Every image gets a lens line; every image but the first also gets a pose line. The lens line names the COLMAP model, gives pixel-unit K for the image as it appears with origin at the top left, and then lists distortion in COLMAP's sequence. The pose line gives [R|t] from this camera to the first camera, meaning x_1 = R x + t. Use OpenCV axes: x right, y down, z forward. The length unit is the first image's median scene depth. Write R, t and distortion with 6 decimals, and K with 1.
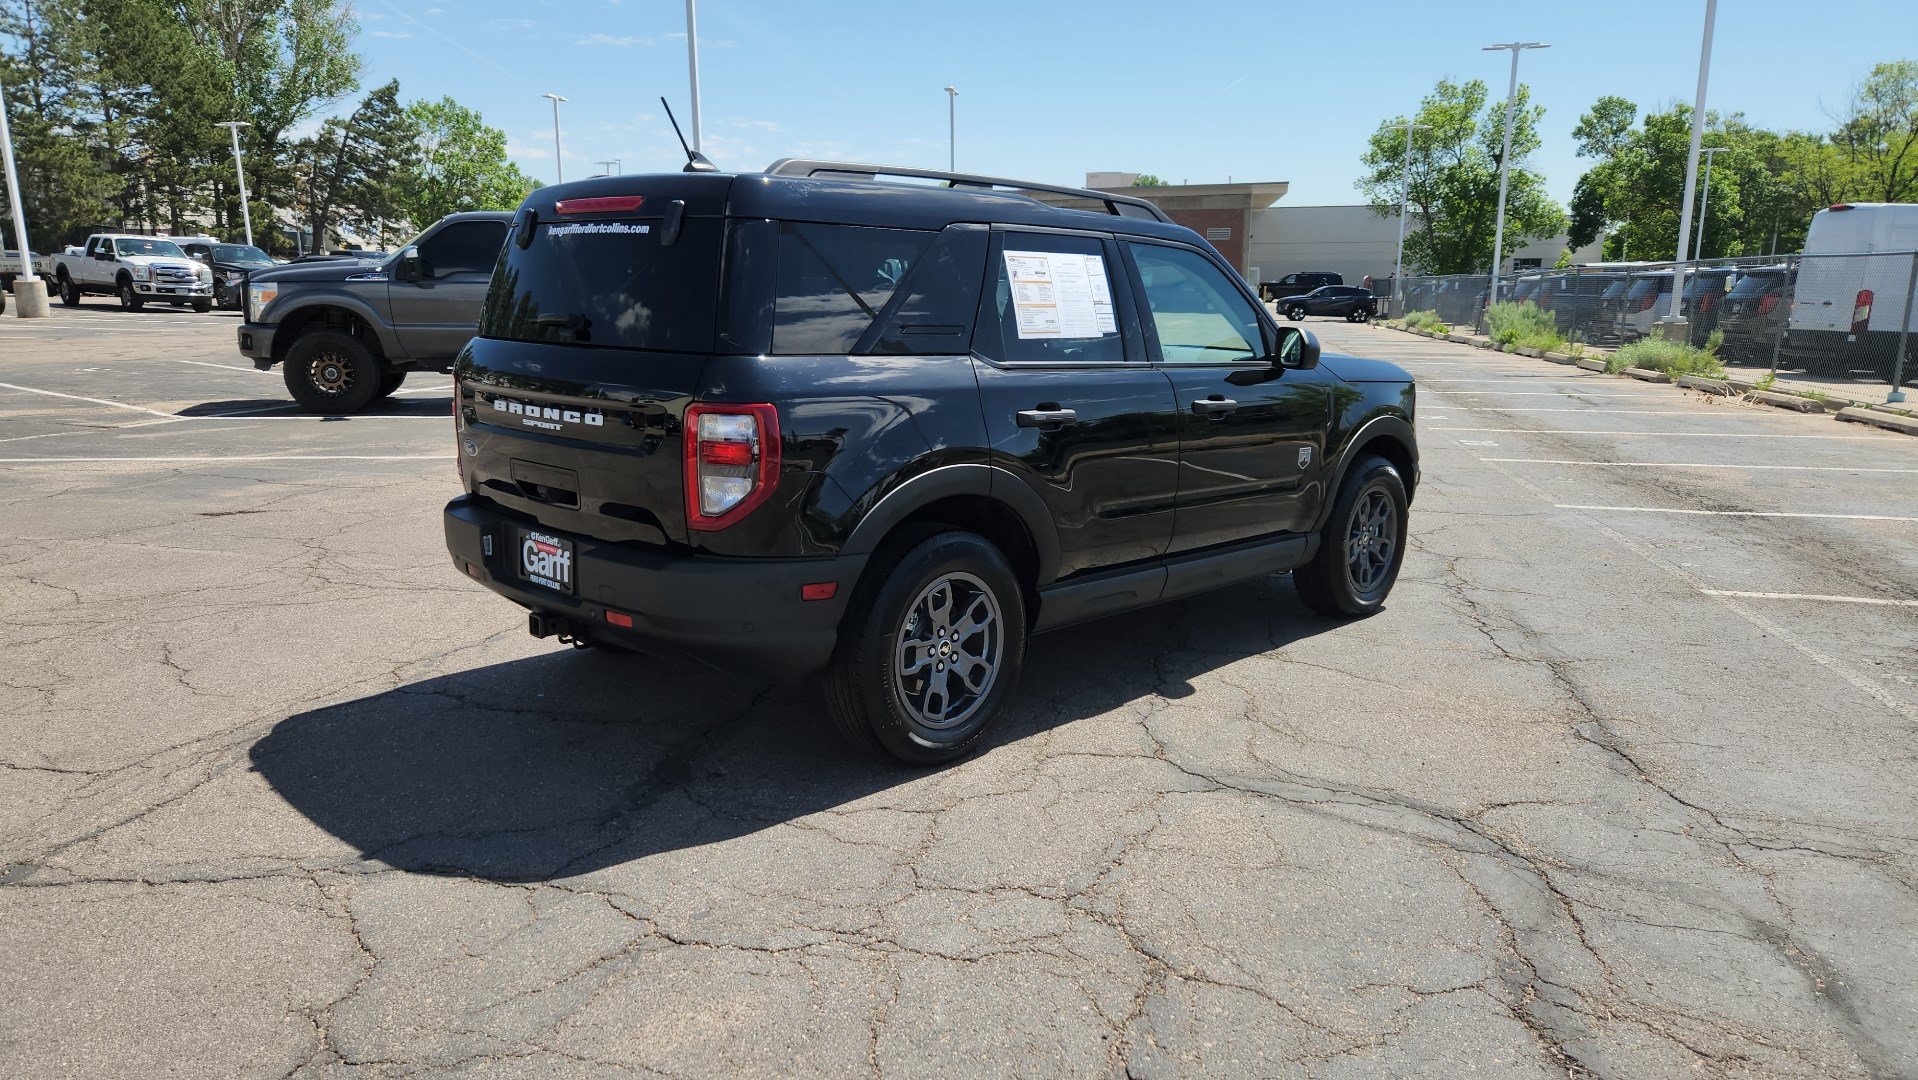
lens RADIAL K [[1282.7, 0, 907.5], [0, 1282.7, 567.9], [0, 0, 1]] dist [0.059965, -0.041968]
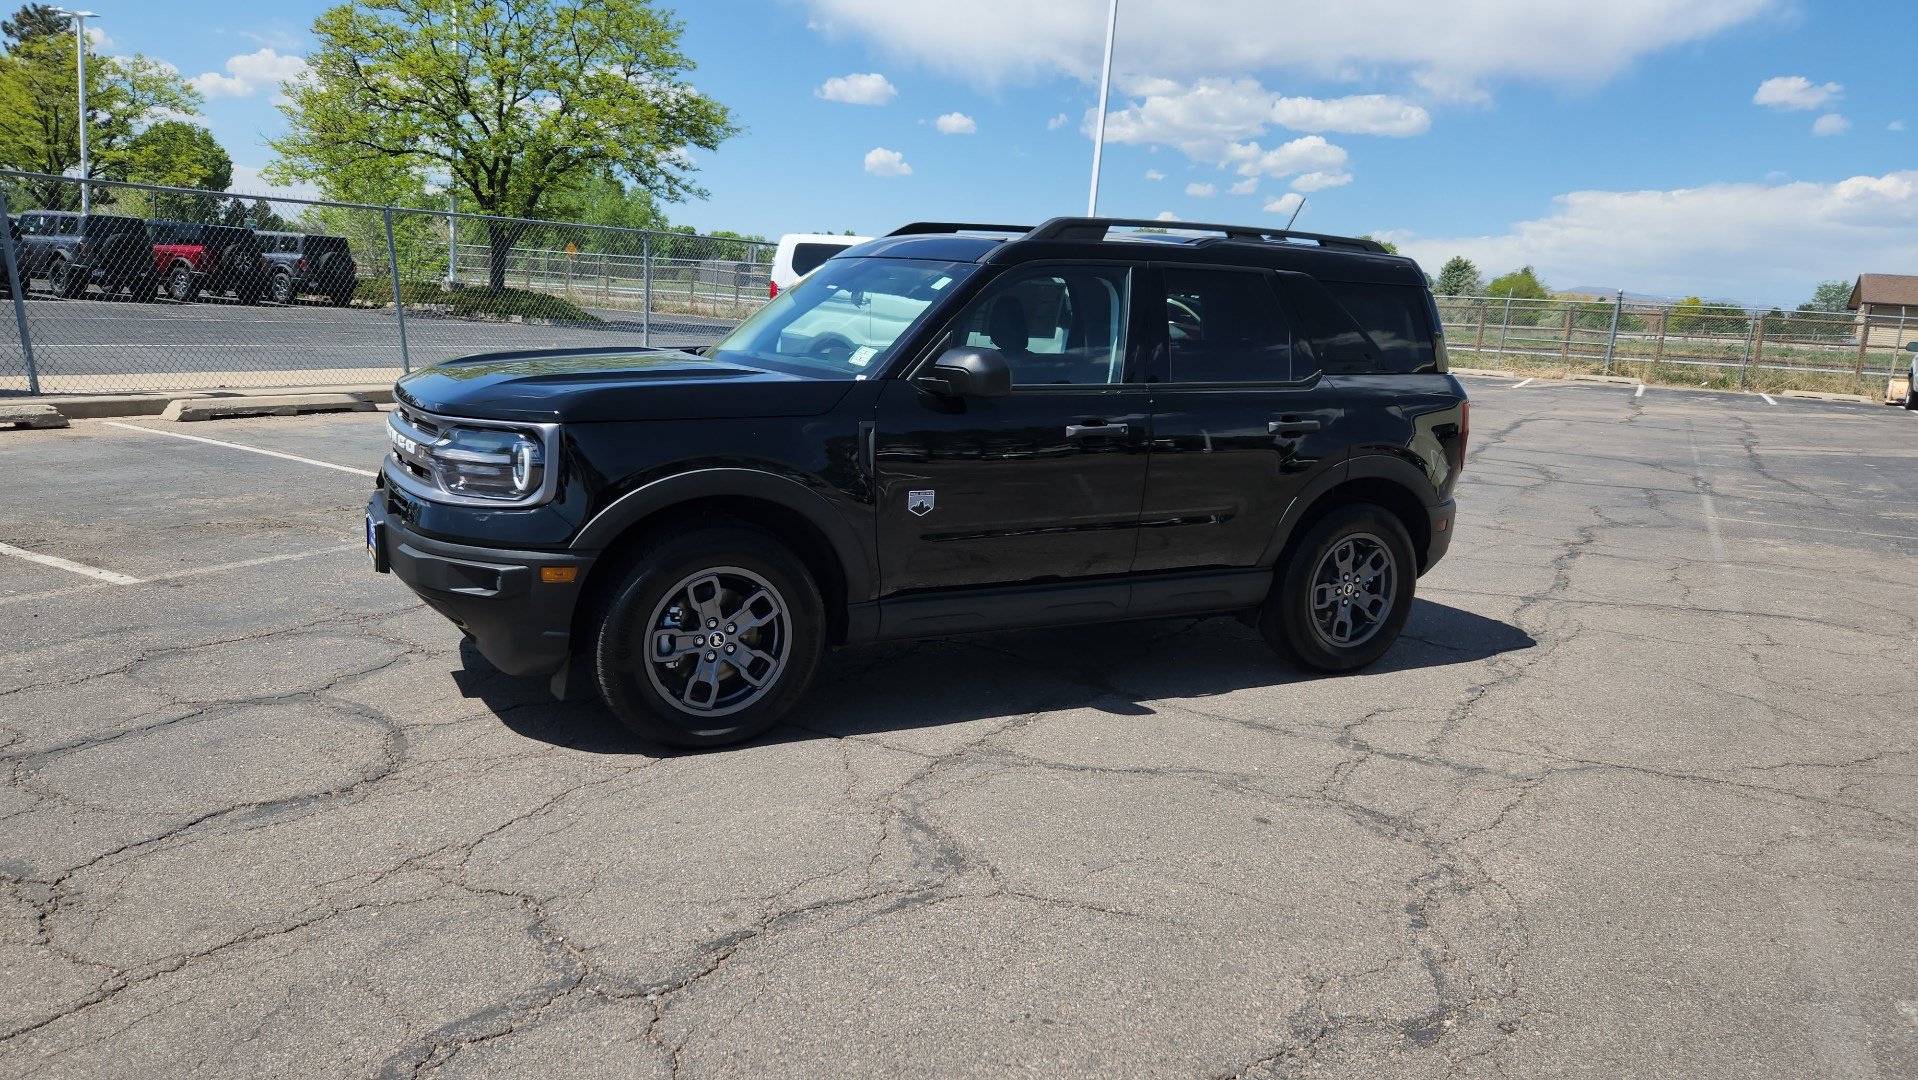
lens RADIAL K [[1291.8, 0, 935.8], [0, 1291.8, 553.7], [0, 0, 1]] dist [0.066695, -0.052805]
pose [[-0.955634, -0.126878, 0.265830, -0.206707], [-0.011497, 0.917853, 0.396753, -0.517335], [-0.294332, 0.376094, -0.878591, 2.324808]]
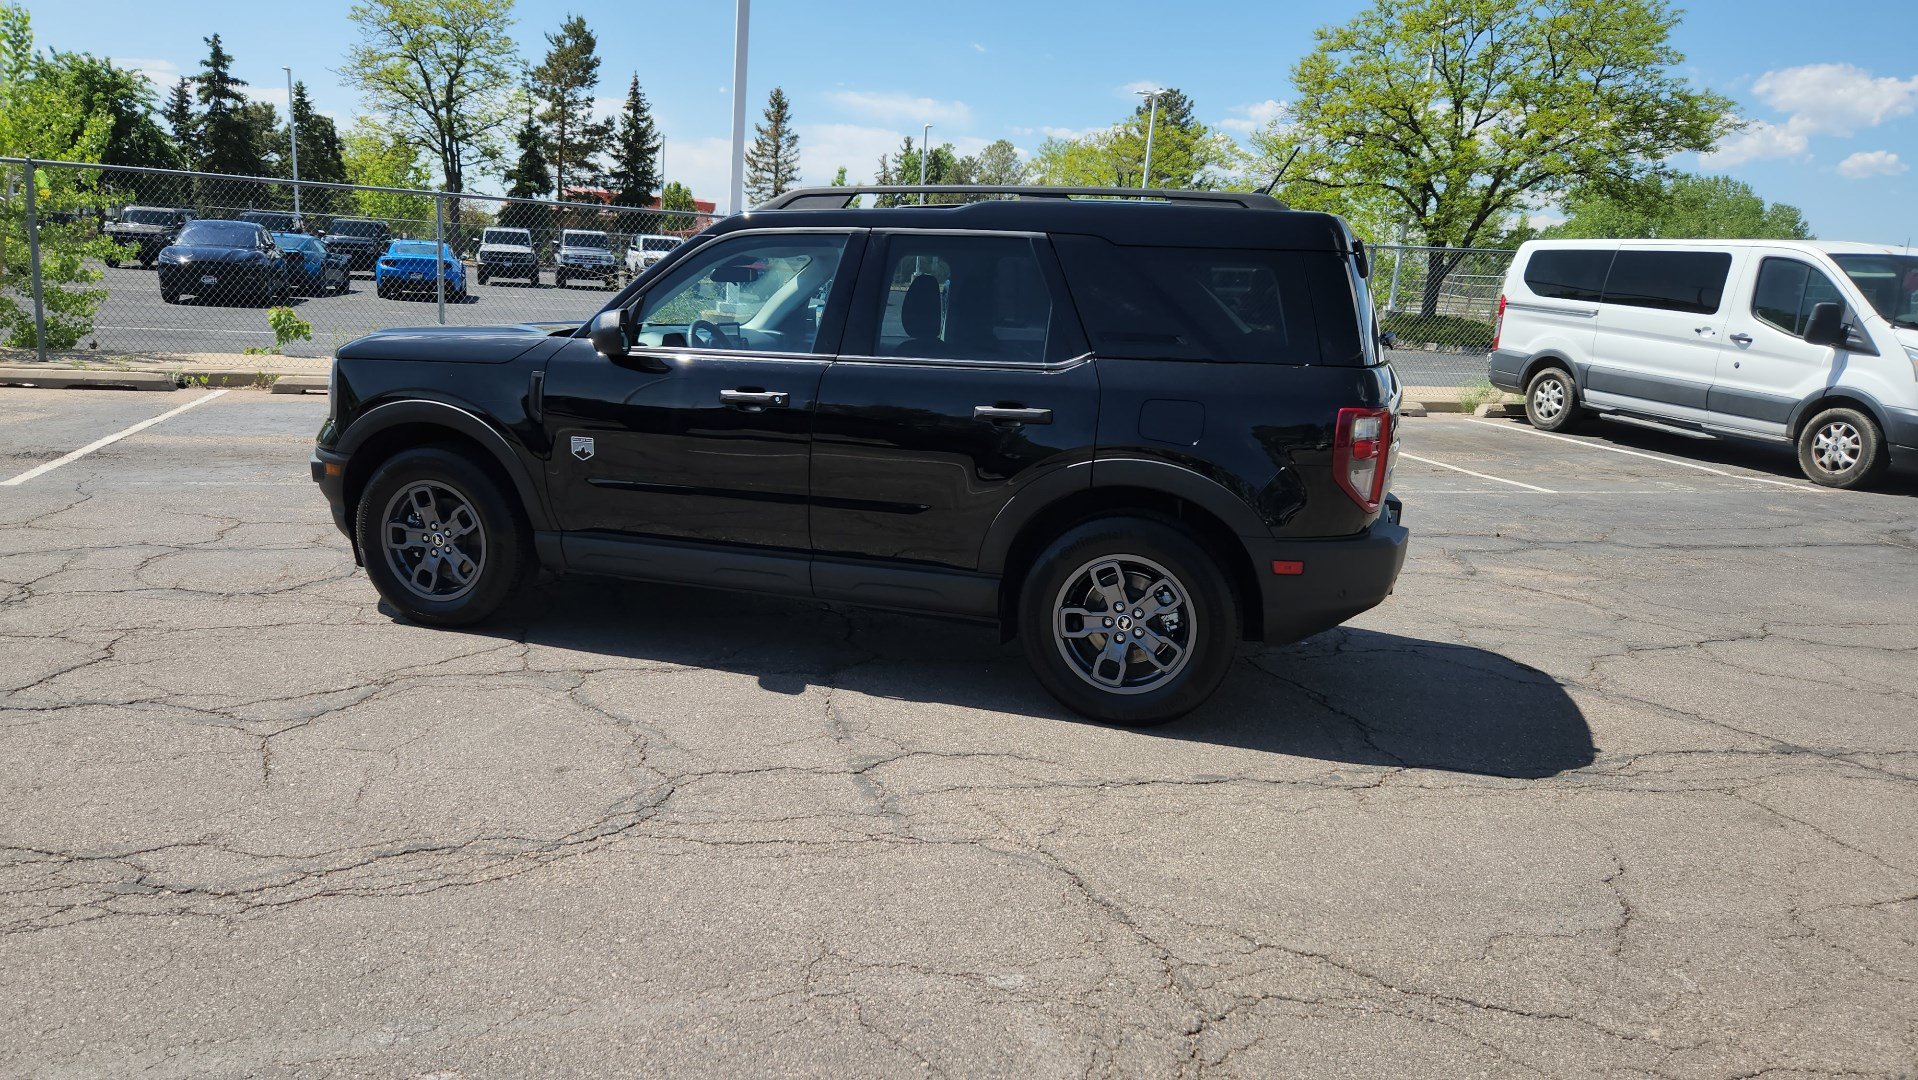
lens RADIAL K [[1289.8, 0, 925.0], [0, 1289.8, 563.8], [0, 0, 1]] dist [0.066213, -0.049852]
pose [[-0.459275, -0.233719, 0.856996, -1.021697], [0.135013, 0.935191, 0.327399, -0.395938], [-0.877974, 0.266071, -0.397954, 1.671908]]
